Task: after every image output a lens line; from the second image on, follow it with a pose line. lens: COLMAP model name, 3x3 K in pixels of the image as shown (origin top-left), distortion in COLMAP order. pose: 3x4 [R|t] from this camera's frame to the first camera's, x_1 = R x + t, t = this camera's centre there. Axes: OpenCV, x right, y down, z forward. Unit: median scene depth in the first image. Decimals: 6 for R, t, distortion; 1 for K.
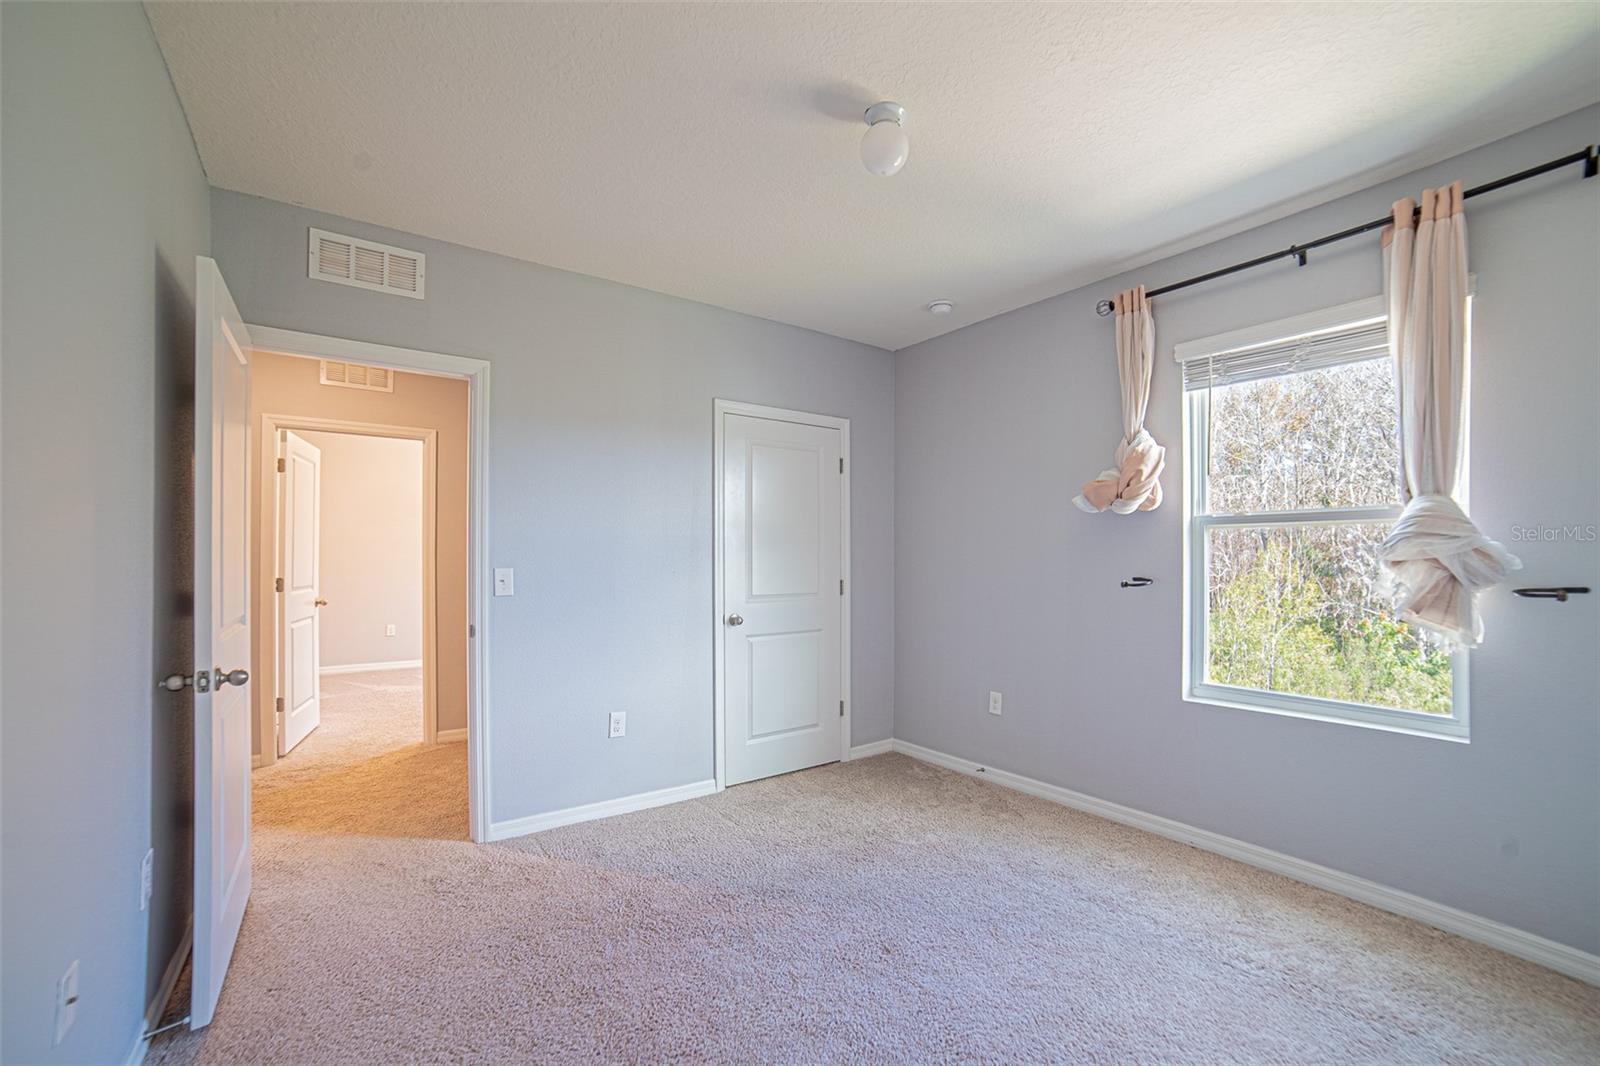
lens RADIAL K [[673.2, 0, 801.1], [0, 673.2, 537.8], [0, 0, 1]] dist [0.002097, -0.000234]
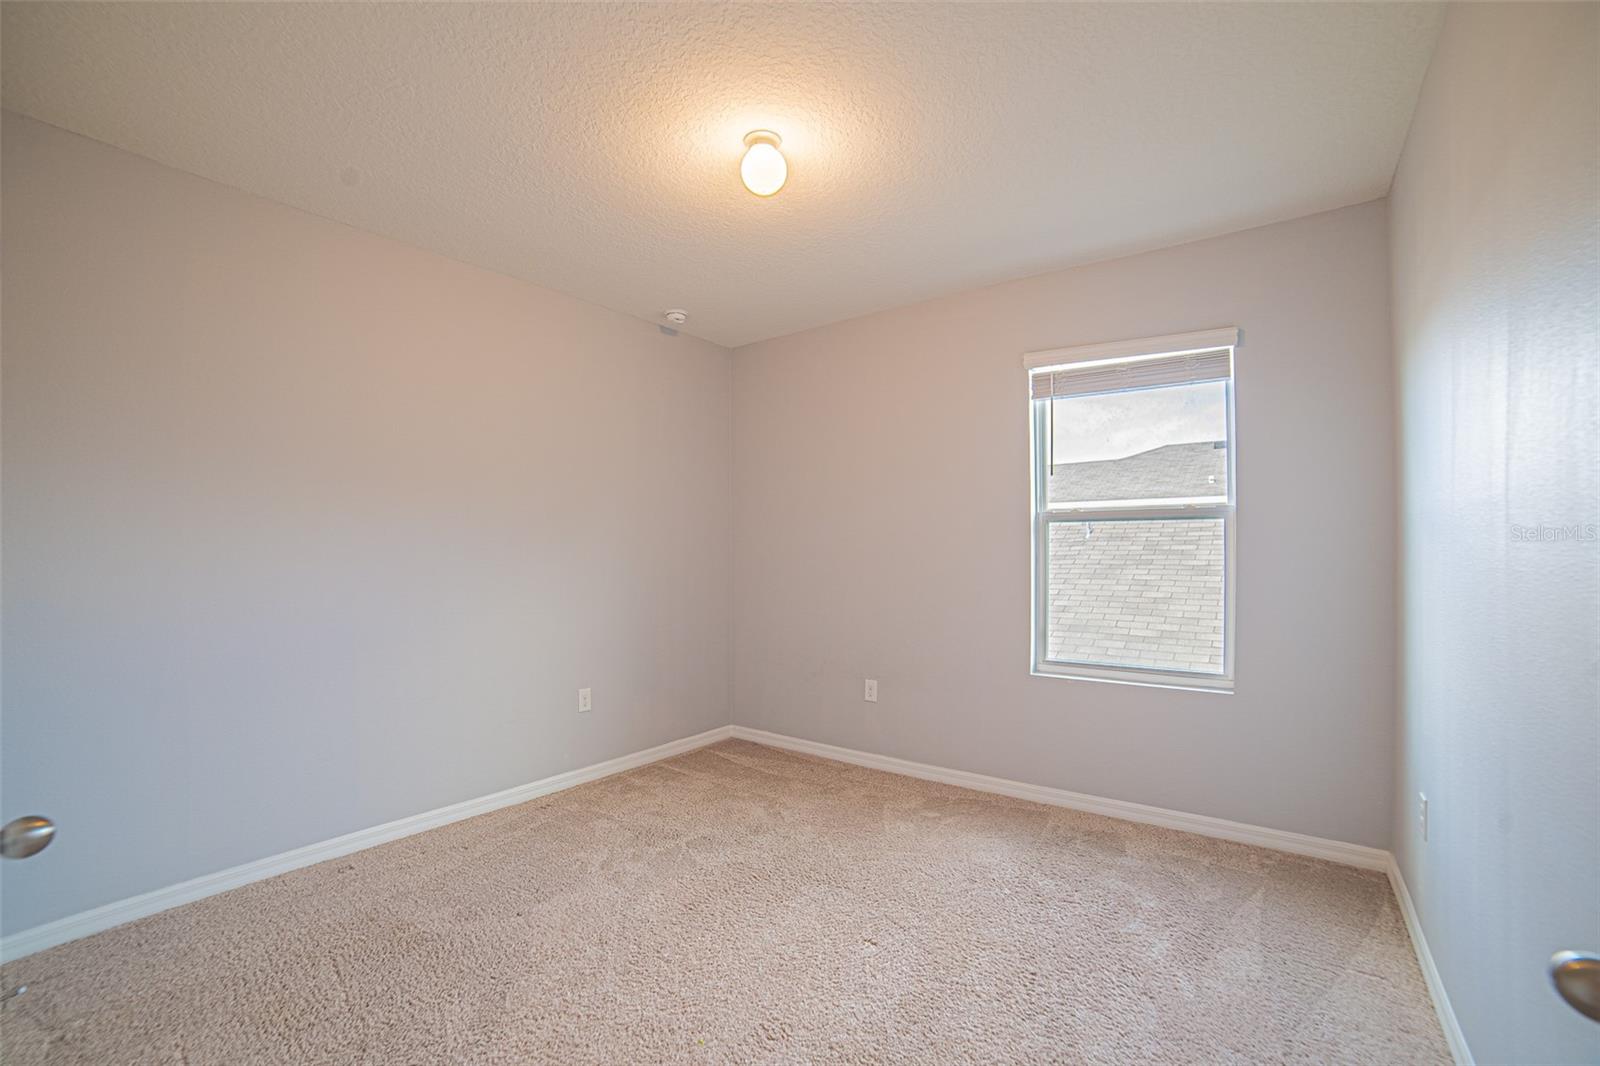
lens RADIAL K [[633.9, 0, 802.0], [0, 633.9, 532.9], [0, 0, 1]] dist [-0.006664, 0.000443]
pose [[0.953737, -0.002871, 0.300630, -0.113682], [0.001442, 0.999987, 0.004976, -0.002701], [-0.300640, -0.004312, 0.953728, 0.104301]]
